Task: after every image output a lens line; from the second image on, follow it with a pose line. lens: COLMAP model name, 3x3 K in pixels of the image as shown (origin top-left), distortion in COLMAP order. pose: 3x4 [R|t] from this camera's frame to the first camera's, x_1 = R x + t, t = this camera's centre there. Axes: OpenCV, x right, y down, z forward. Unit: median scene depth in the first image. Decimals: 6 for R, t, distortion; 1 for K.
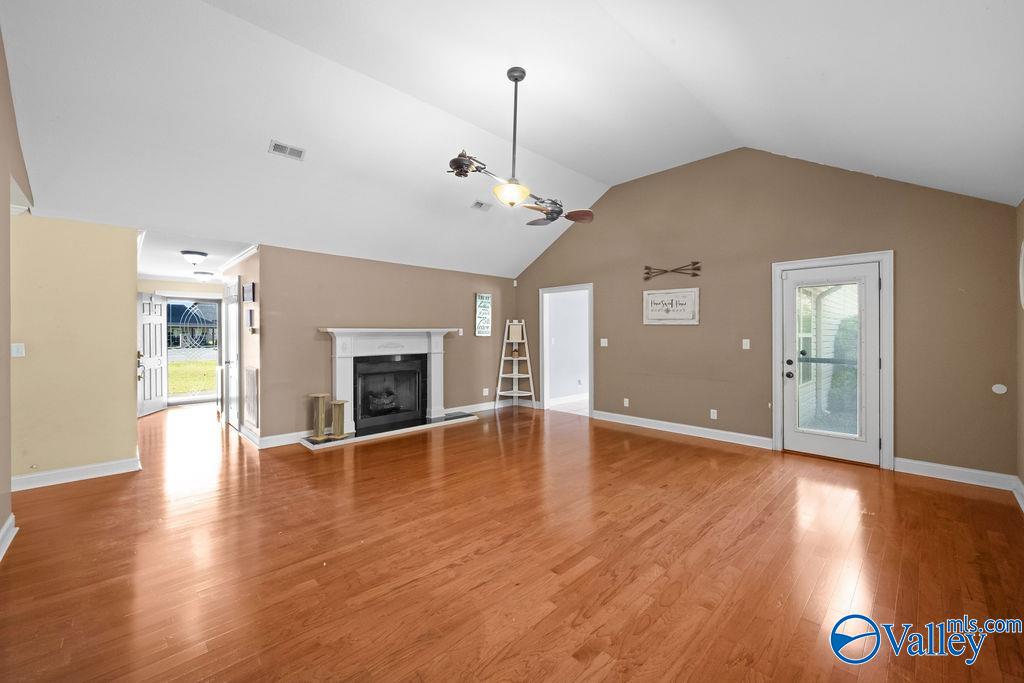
lens RADIAL K [[401.7, 0, 512.1], [0, 401.7, 337.2], [0, 0, 1]] dist [-0.002917, 0.000140]
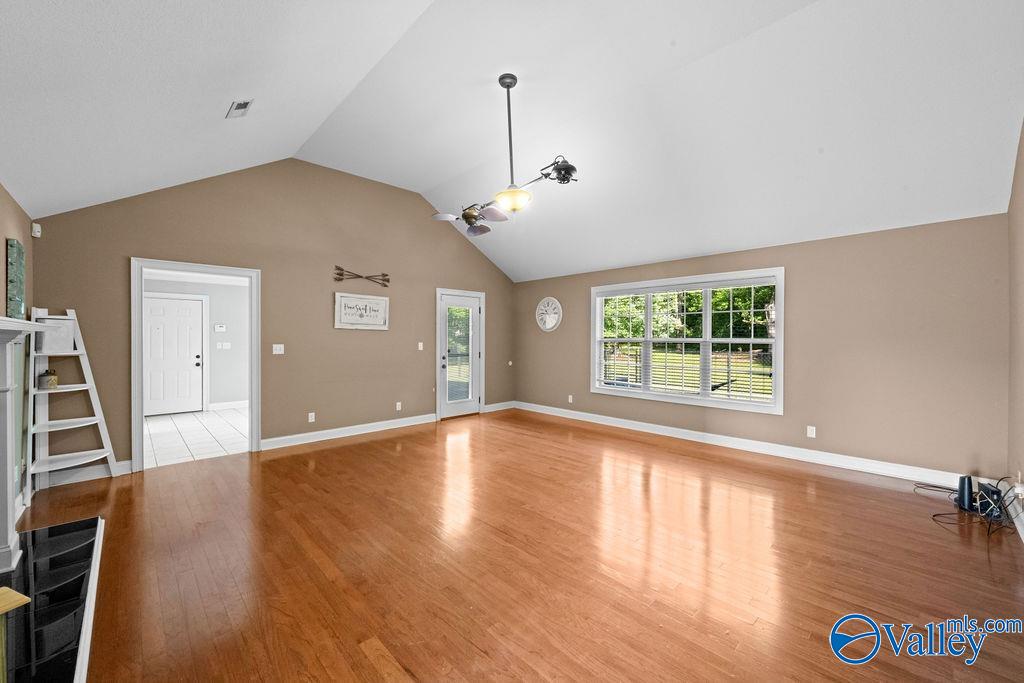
lens RADIAL K [[401.7, 0, 512.2], [0, 401.7, 339.2], [0, 0, 1]] dist [-0.002917, 0.000140]
pose [[0.003277, -0.004517, 0.999984, -0.630234], [0.006198, 0.999971, 0.004497, -0.008256], [-0.999975, 0.006183, 0.003305, 0.614577]]
